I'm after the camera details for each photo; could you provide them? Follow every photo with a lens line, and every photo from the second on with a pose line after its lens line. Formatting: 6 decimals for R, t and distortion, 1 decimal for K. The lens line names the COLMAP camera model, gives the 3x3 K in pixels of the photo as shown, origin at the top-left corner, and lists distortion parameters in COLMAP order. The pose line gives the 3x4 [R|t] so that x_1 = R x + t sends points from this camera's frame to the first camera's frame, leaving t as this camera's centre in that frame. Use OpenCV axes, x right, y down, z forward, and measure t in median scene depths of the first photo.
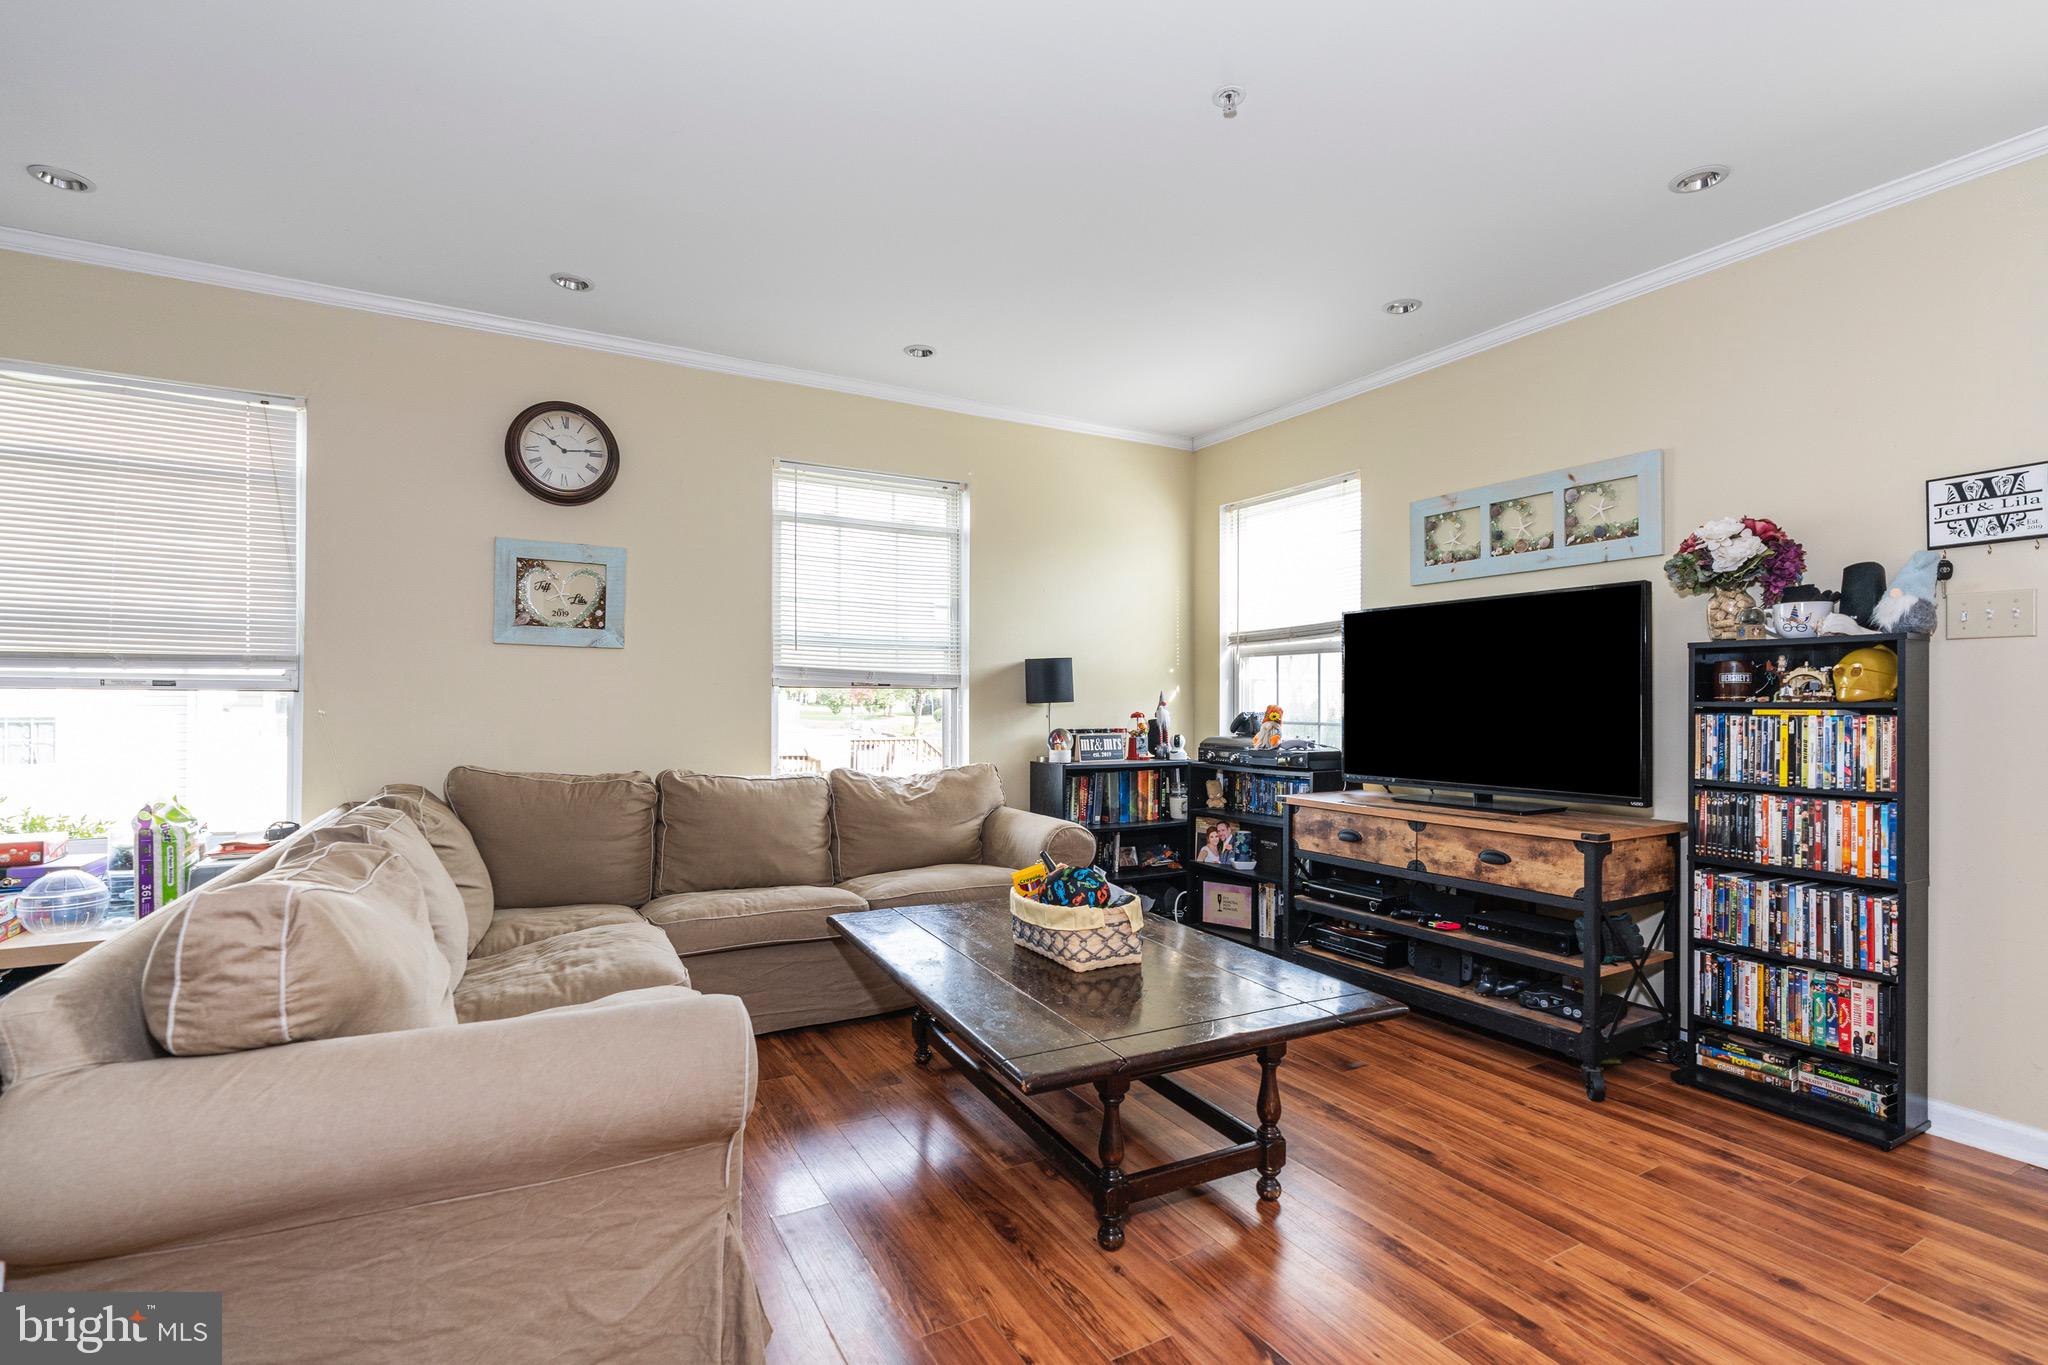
lens RADIAL K [[943.2, 0, 1021.5], [0, 943.2, 709.7], [0, 0, 1]] dist [-0.011570, -0.000036]
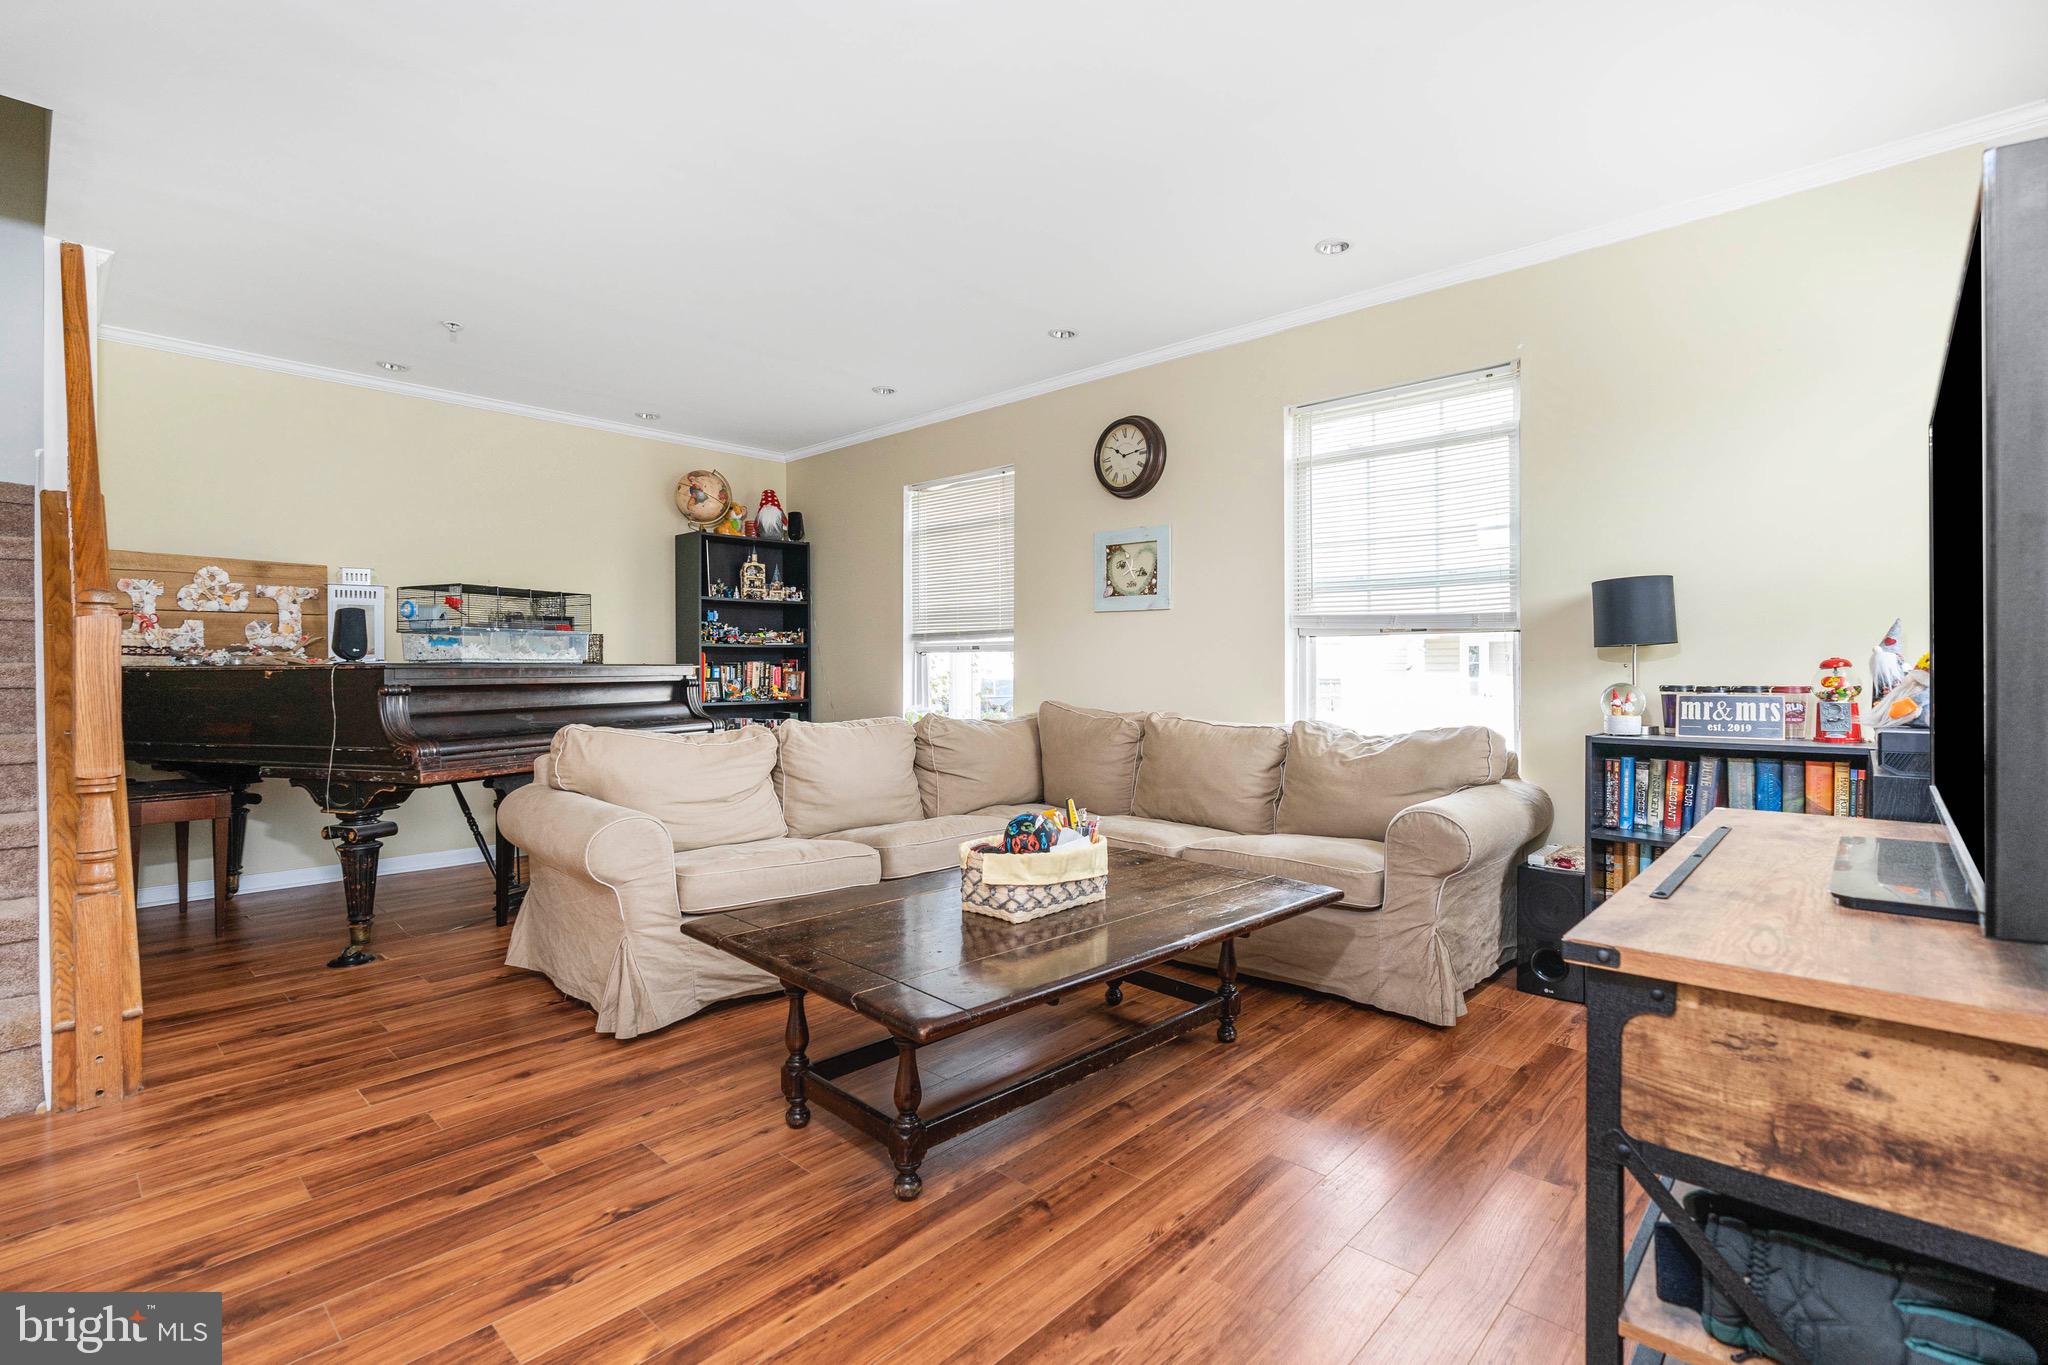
lens RADIAL K [[923.8, 0, 1026.0], [0, 923.8, 677.1], [0, 0, 1]] dist [-0.002646, 0.000559]
pose [[0.315199, 0.003676, -0.949018, 0.643873], [-0.002705, 0.999992, 0.002975, 0.017967], [0.949022, 0.001630, 0.315206, 0.480206]]
